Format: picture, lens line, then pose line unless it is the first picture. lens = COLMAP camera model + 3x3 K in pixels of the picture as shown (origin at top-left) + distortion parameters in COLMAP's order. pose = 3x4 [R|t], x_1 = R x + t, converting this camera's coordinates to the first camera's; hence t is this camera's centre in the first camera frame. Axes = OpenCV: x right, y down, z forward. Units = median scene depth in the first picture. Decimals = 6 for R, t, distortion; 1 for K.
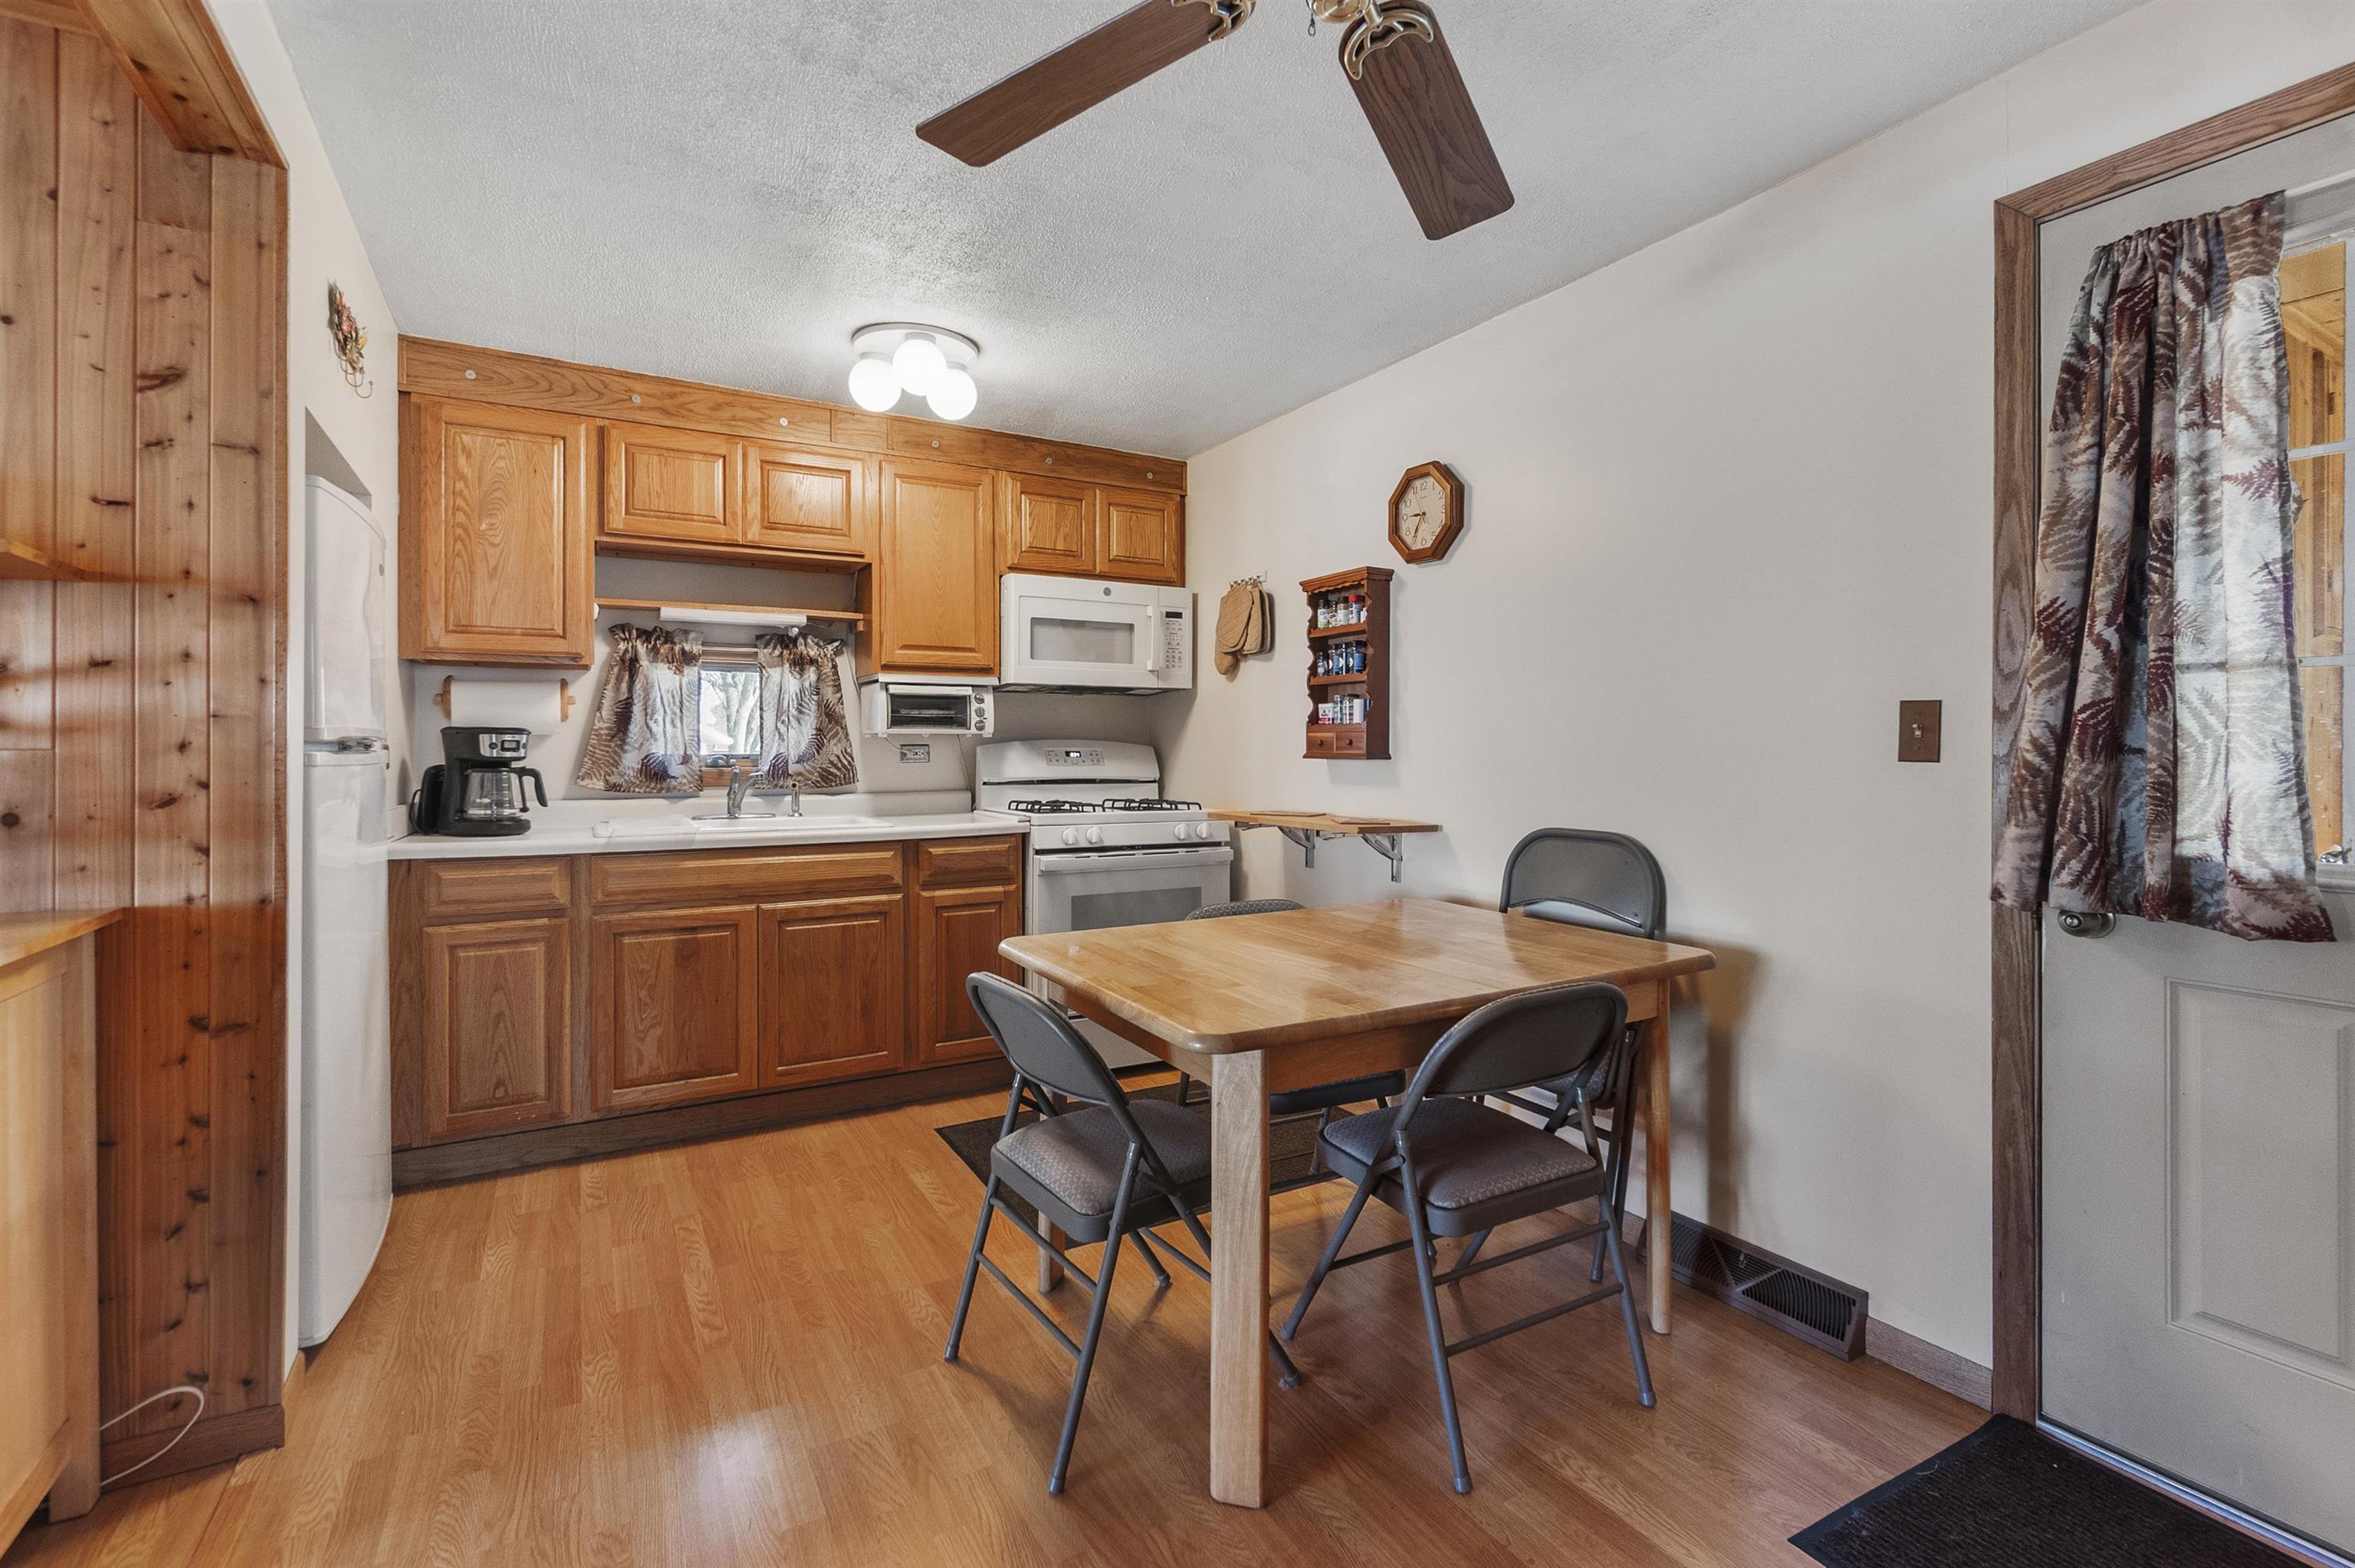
lens RADIAL K [[1048.7, 0, 1180.9], [0, 1048.7, 764.9], [0, 0, 1]] dist [-0.003235, -0.001289]
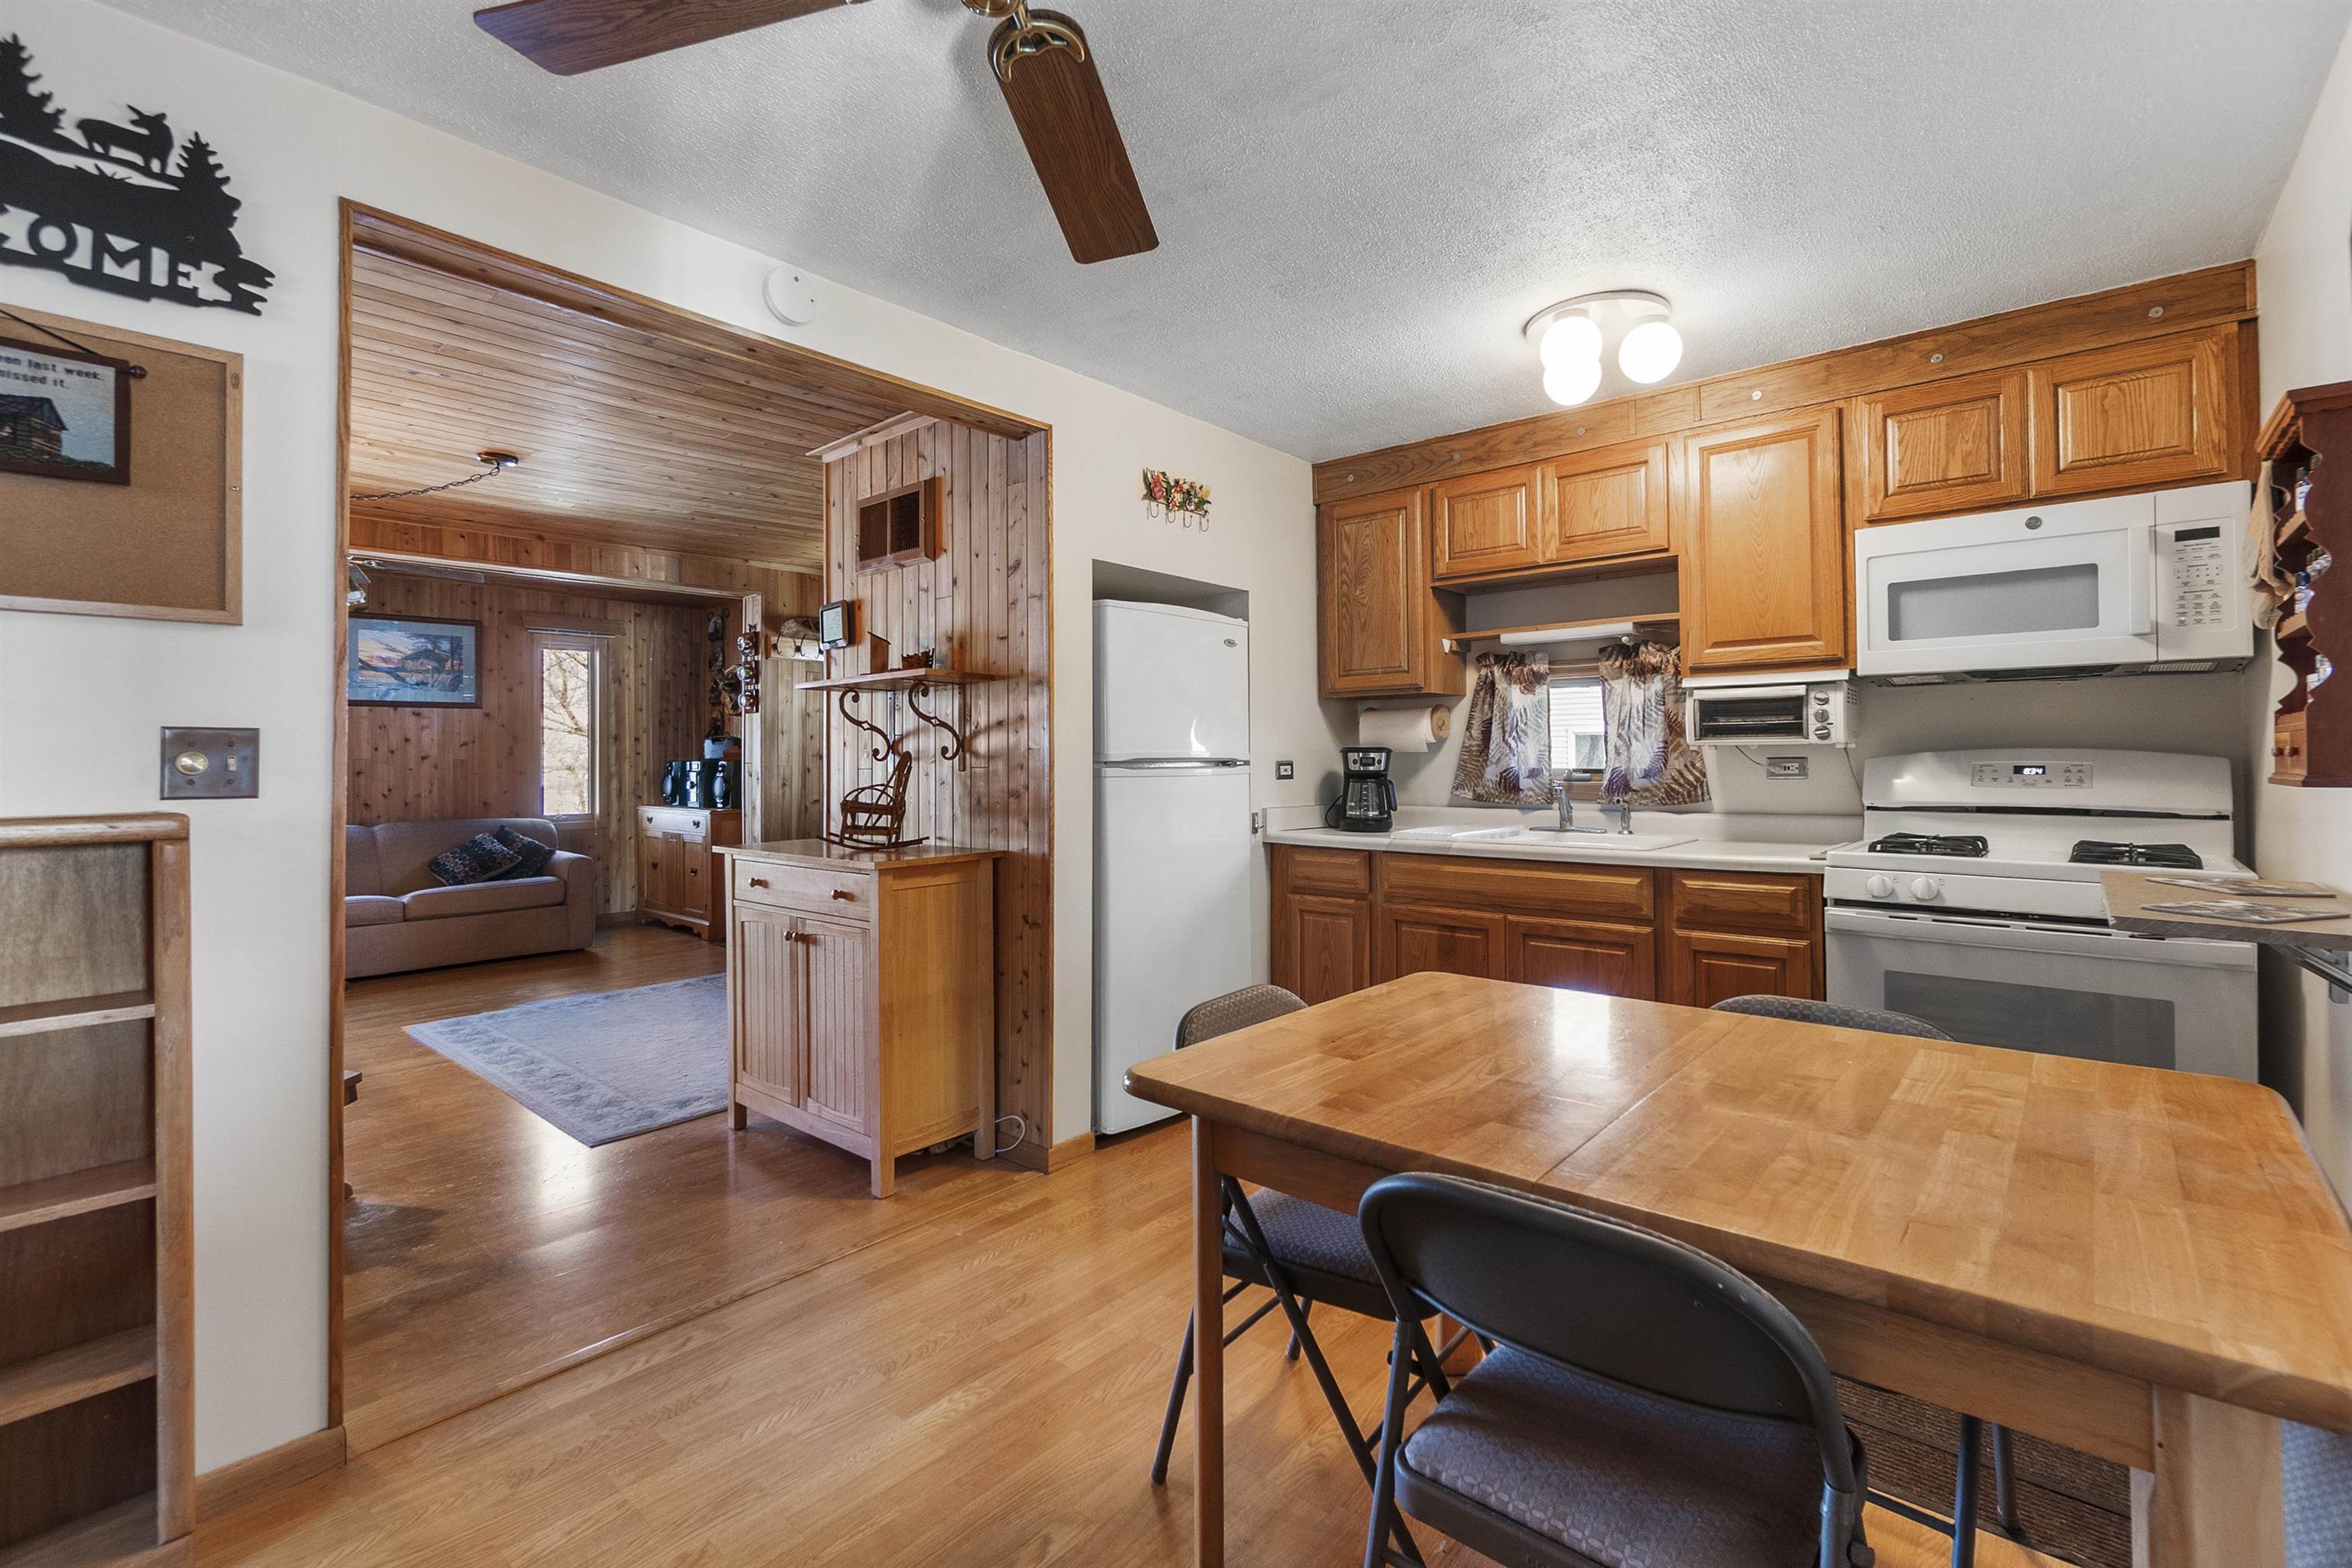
lens RADIAL K [[1047.5, 0, 1178.8], [0, 1047.5, 760.4], [0, 0, 1]] dist [-0.003235, -0.001289]
pose [[0.327653, -0.002274, -0.944795, 0.417961], [-0.008673, 0.999948, -0.005415, -0.009505], [0.944758, 0.009969, 0.327616, 0.317699]]
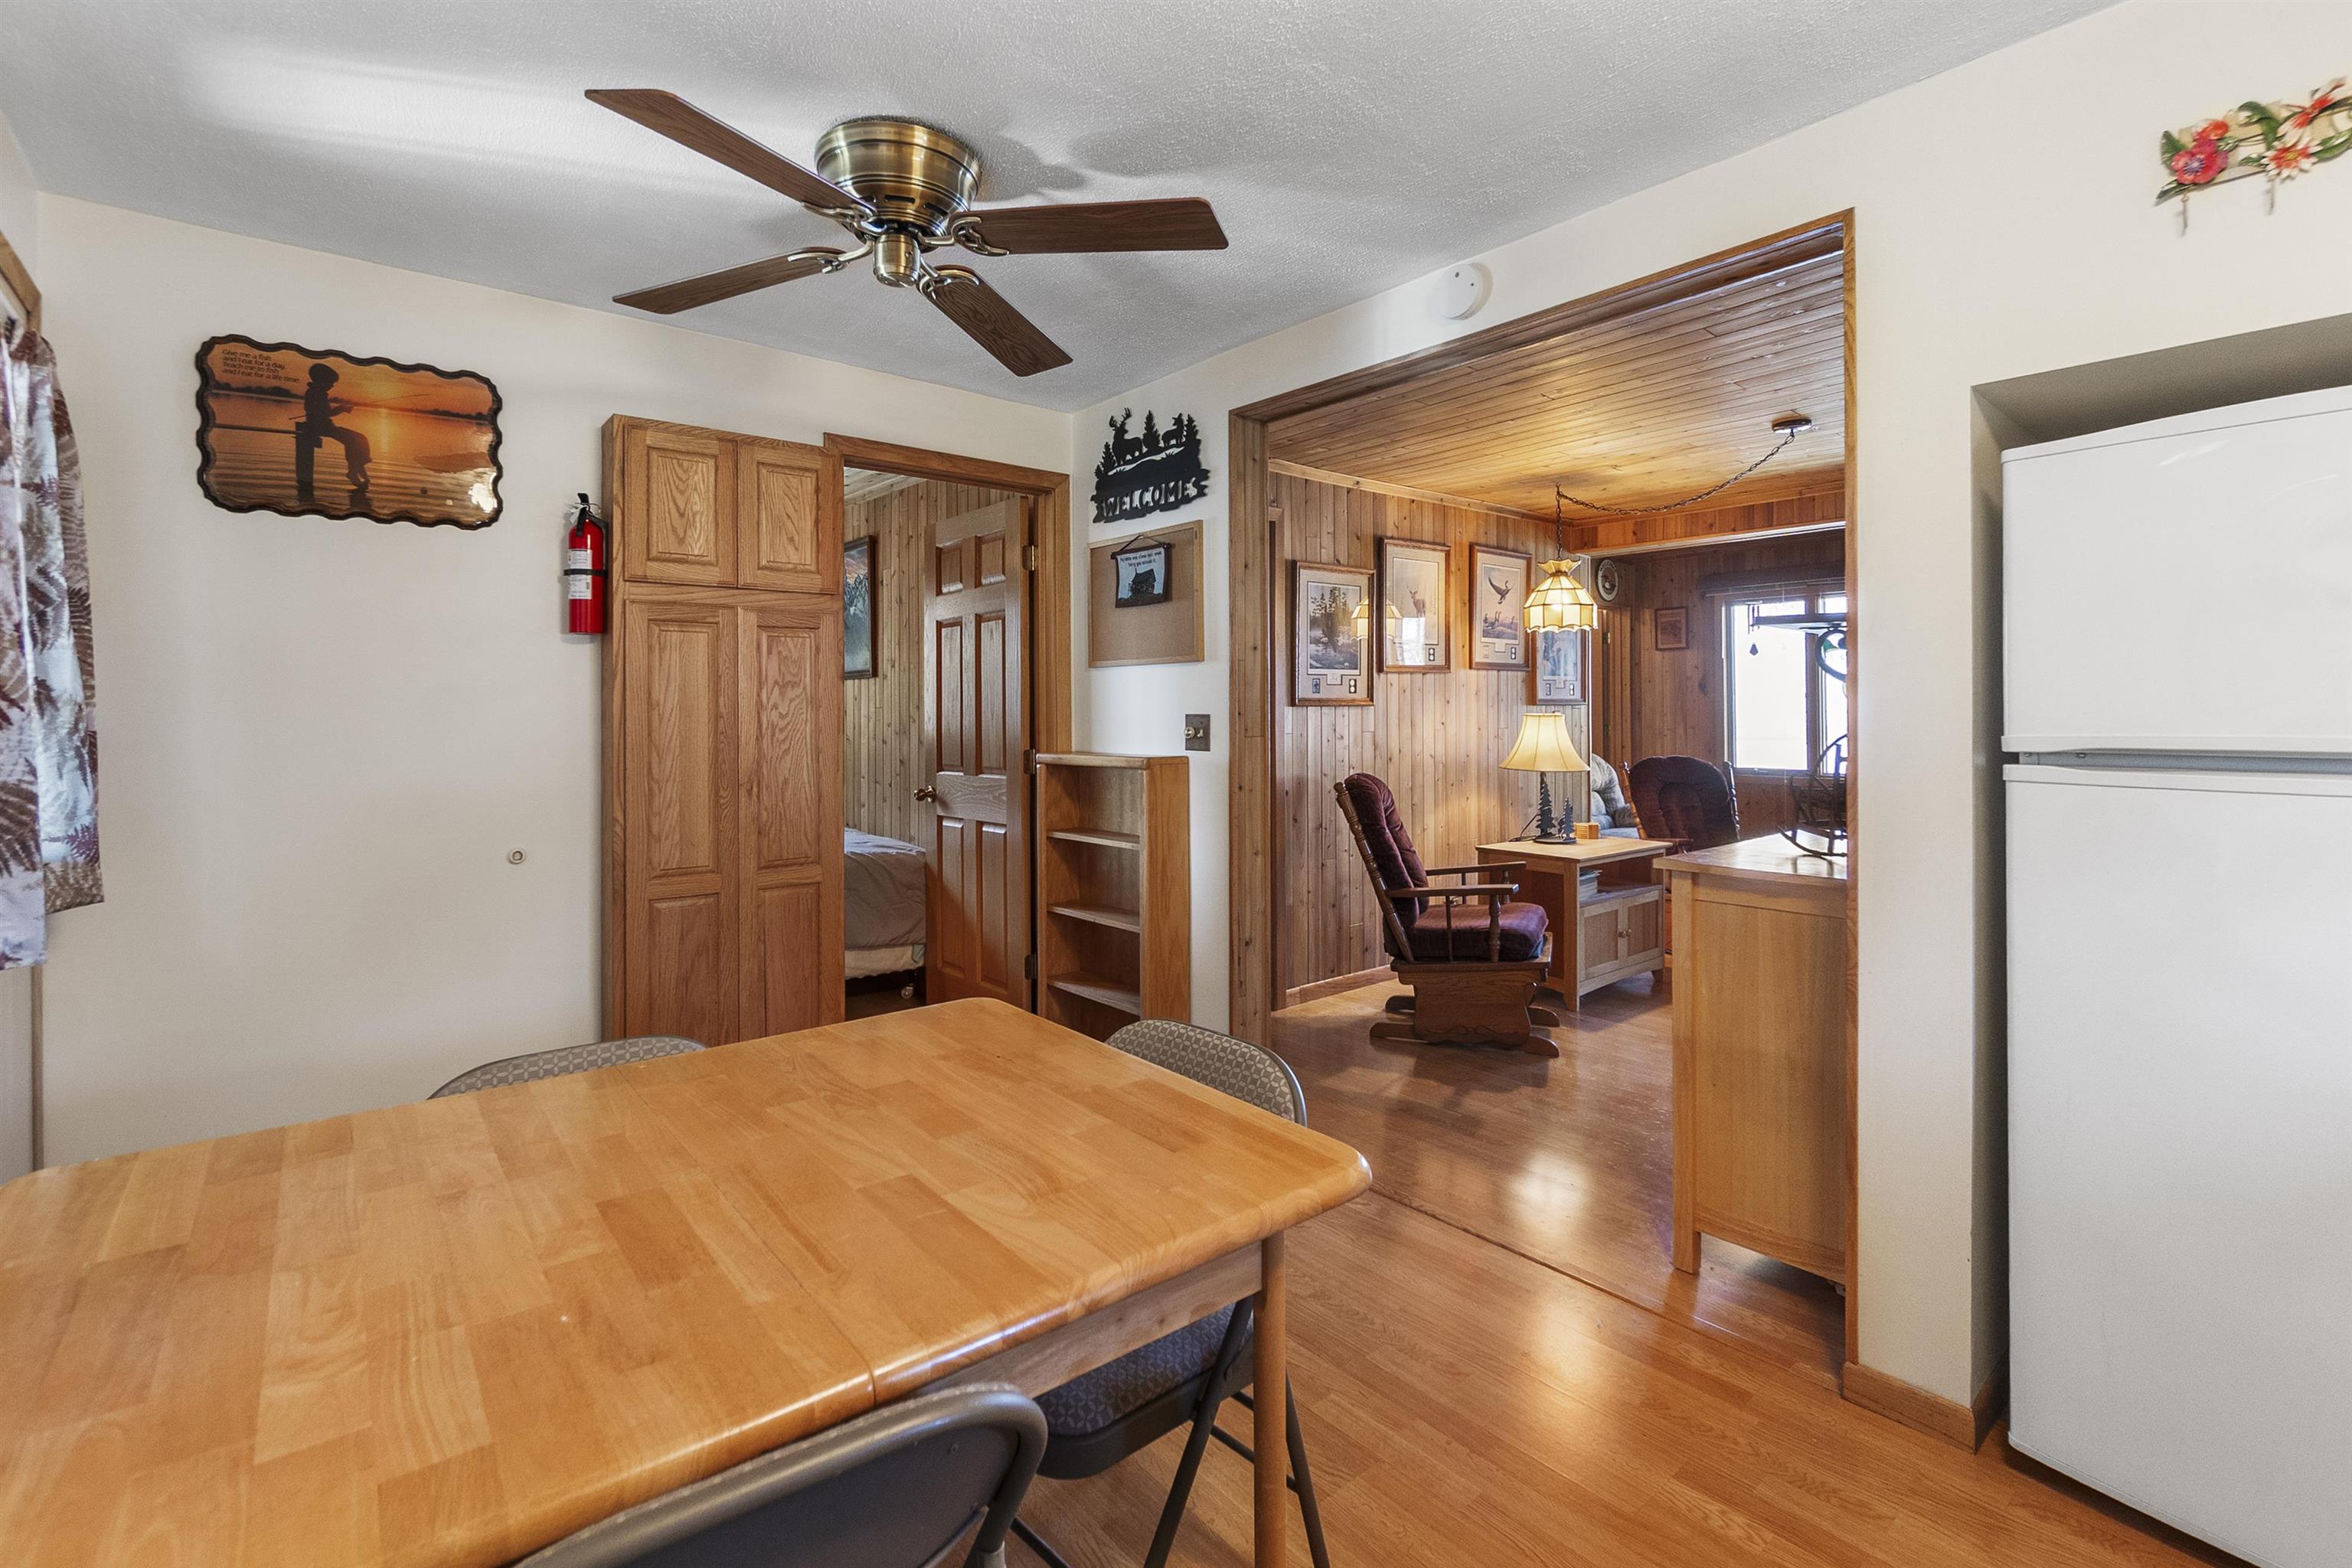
lens RADIAL K [[1047.5, 0, 1125.8], [0, 1047.5, 712.4], [0, 0, 1]] dist [-0.003235, -0.001289]
pose [[-0.989928, 0.003939, -0.141515, 0.020326], [0.001811, 0.999883, 0.015160, -0.039099], [0.141559, 0.014751, -0.989820, 0.973113]]
